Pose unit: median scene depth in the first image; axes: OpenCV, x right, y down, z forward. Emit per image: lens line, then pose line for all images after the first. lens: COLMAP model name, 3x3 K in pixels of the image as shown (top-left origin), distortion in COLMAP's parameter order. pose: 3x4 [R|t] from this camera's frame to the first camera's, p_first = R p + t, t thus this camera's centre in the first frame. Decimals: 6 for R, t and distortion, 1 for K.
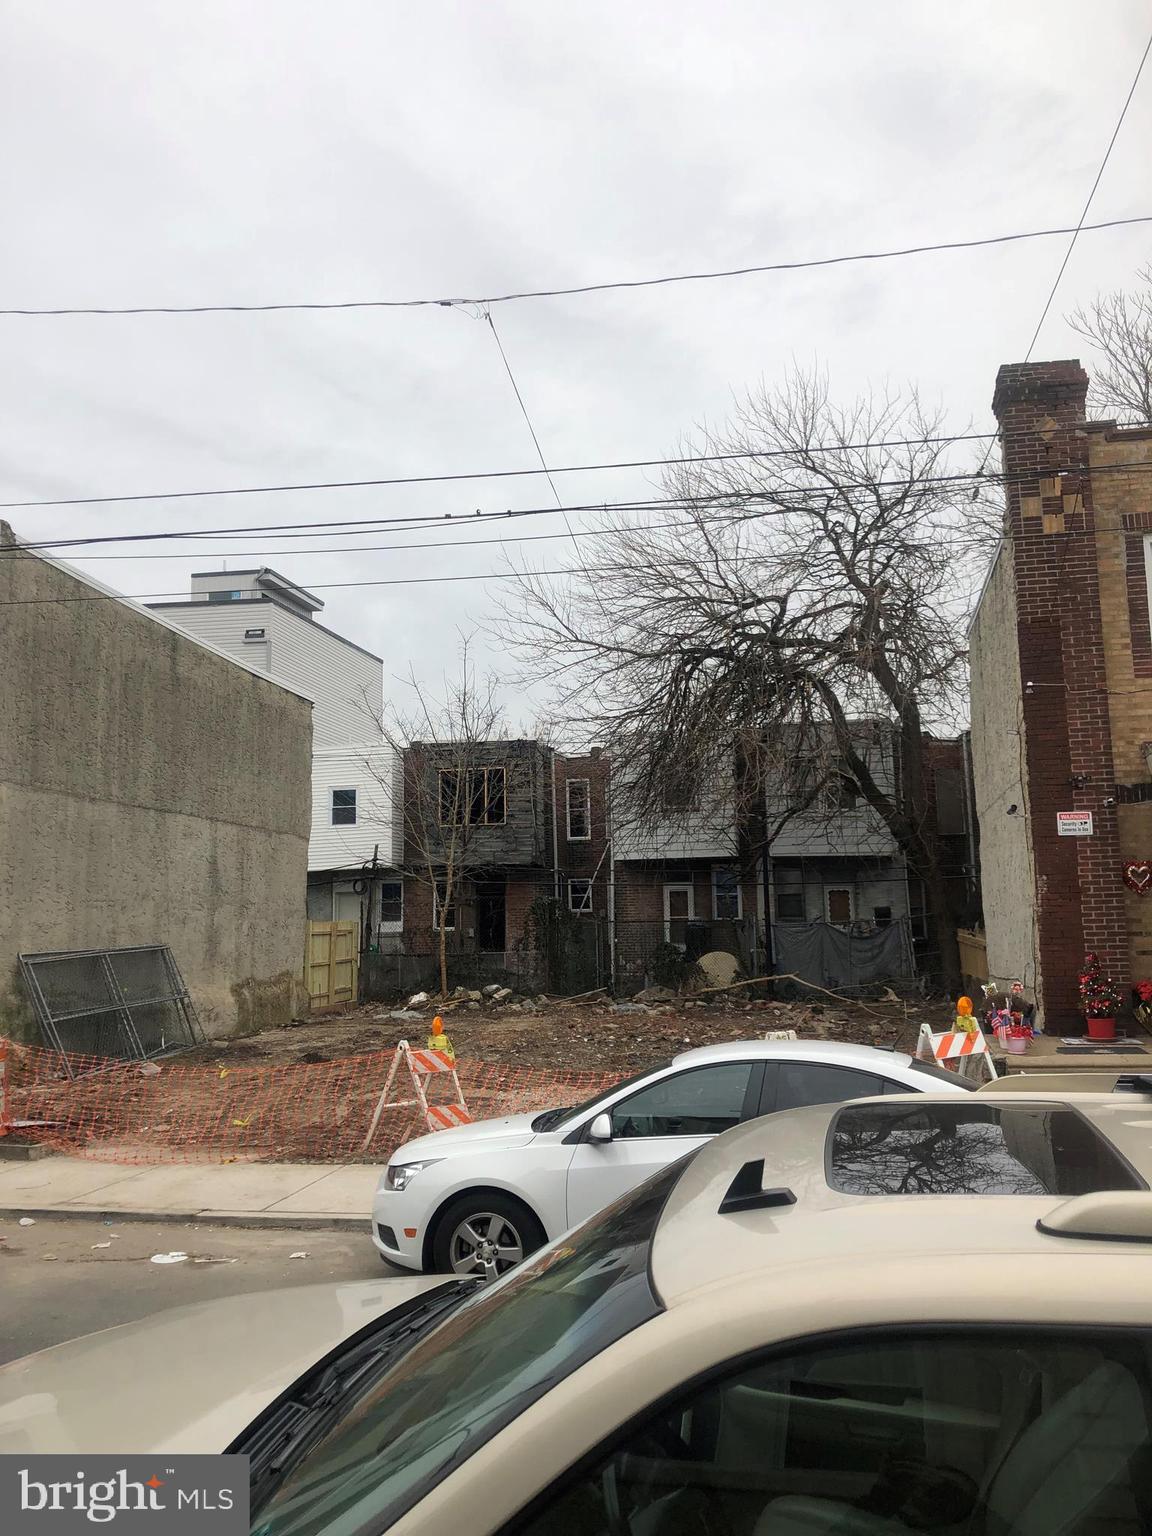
lens RADIAL K [[1242.5, 0, 578.5], [0, 1242.5, 769.6], [0, 0, 1]] dist [0.041137, -0.020577]
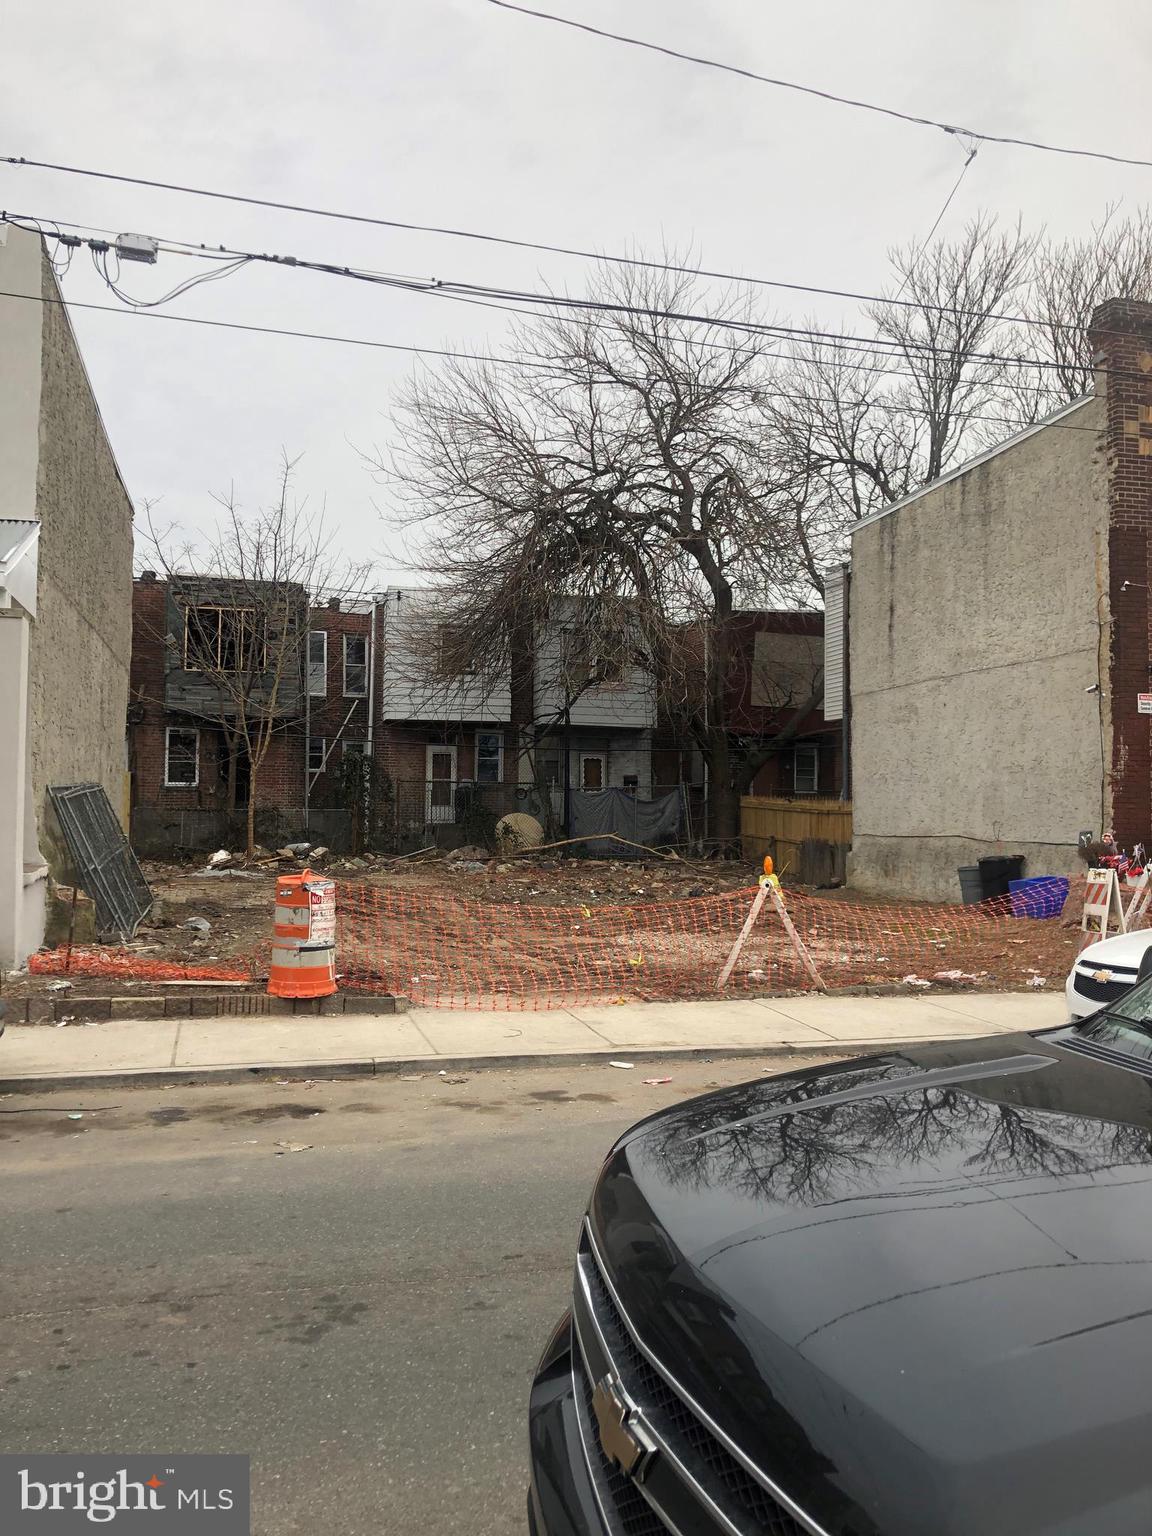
lens RADIAL K [[1242.5, 0, 584.3], [0, 1242.5, 764.7], [0, 0, 1]] dist [0.041137, -0.020577]
pose [[0.895138, 0.038322, 0.444138, -0.299637], [-0.080472, 0.993822, 0.076436, 0.025732], [-0.438465, -0.104161, 0.892692, 0.076757]]
